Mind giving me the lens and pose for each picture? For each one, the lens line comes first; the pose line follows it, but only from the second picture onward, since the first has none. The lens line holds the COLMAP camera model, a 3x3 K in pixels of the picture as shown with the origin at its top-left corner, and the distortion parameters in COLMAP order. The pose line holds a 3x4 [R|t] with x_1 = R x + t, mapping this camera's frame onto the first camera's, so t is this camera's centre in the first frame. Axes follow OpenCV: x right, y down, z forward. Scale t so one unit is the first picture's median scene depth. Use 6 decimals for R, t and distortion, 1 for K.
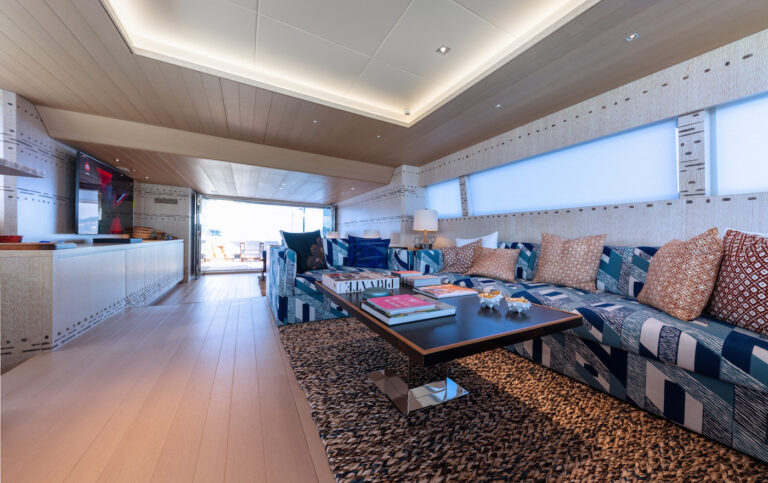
lens RADIAL K [[249.5, 0, 384.0], [0, 249.5, 241.5], [0, 0, 1]] dist [0.000520, -0.000002]
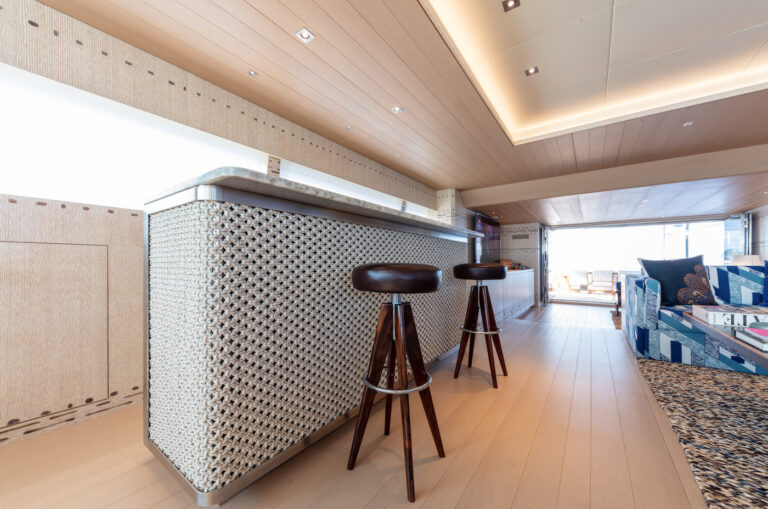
lens RADIAL K [[279.3, 0, 384.0], [0, 279.3, 263.8], [0, 0, 1]] dist [-0.000049, -0.000261]
pose [[0.412410, -0.024193, -0.910677, 0.142118], [-0.001039, 0.999634, -0.027027, 0.005397], [0.910998, 0.012093, 0.412234, -0.293132]]
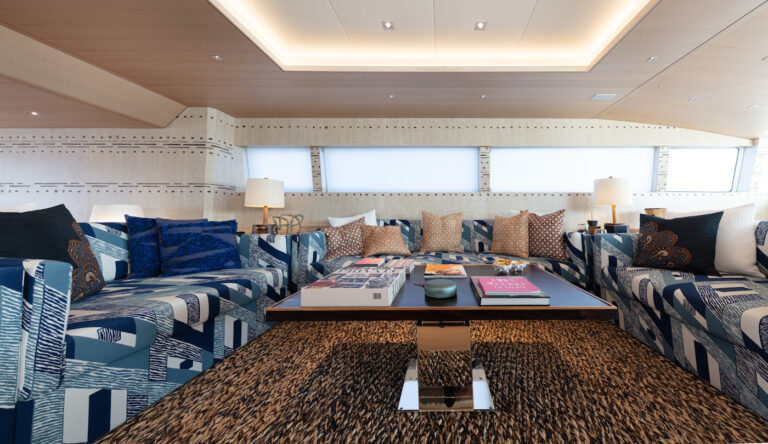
lens RADIAL K [[274.8, 0, 386.2], [0, 274.8, 195.0], [0, 0, 1]] dist [0.000004, -0.000127]
pose [[0.485524, 0.047576, 0.872928, -0.437082], [0.024071, 0.997412, -0.067749, -0.018674], [-0.873892, 0.053906, 0.483122, 0.336703]]
